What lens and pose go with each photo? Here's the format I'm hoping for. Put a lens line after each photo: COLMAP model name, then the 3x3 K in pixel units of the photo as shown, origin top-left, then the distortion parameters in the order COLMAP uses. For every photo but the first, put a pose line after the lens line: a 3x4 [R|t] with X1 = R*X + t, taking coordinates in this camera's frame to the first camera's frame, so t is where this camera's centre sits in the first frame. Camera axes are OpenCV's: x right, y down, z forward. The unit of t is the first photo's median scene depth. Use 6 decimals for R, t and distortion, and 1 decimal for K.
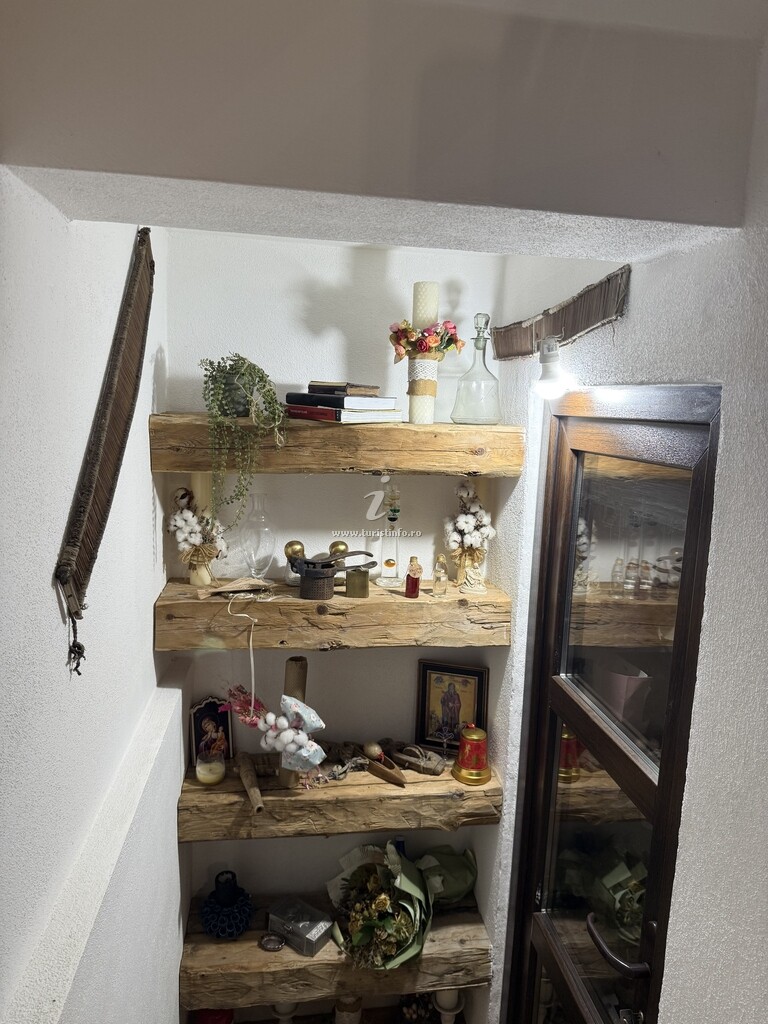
lens RADIAL K [[705.0, 0, 389.0], [0, 705.0, 514.2], [0, 0, 1]] dist [0.043742, 0.000322]
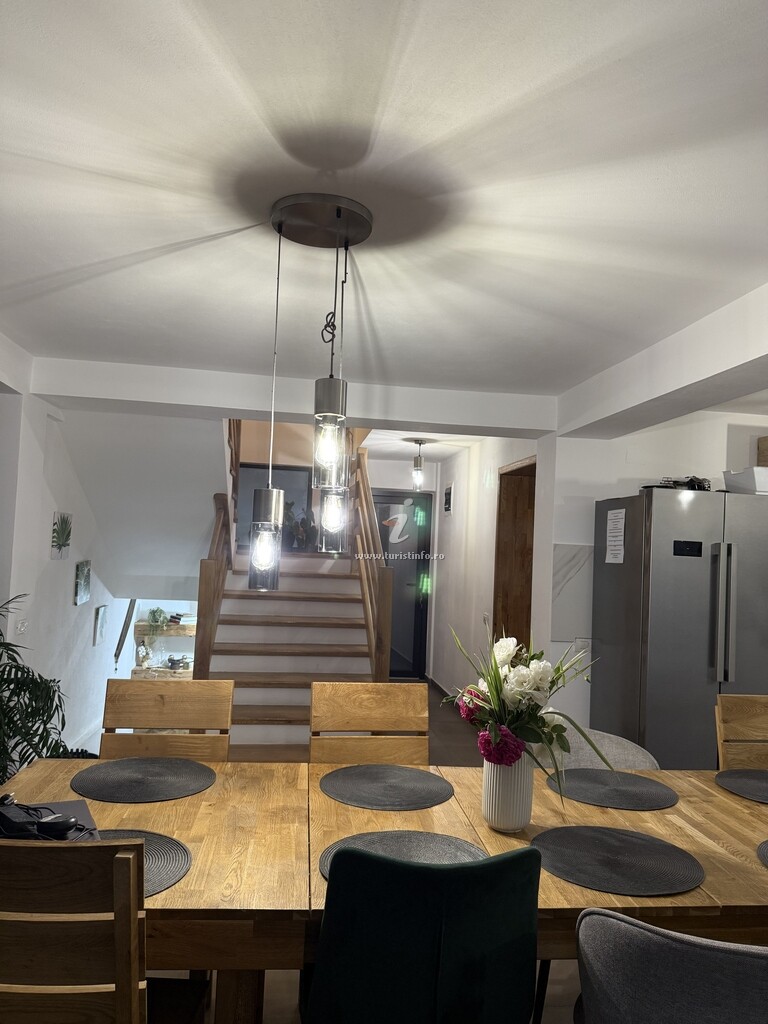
lens RADIAL K [[705.0, 0, 380.5], [0, 705.0, 509.5], [0, 0, 1]] dist [0.043742, 0.000322]
pose [[0.999931, 0.003902, -0.011089, 1.056636], [-0.006269, 0.974967, -0.222259, 0.121407], [0.009944, 0.222313, 0.974925, -2.934348]]
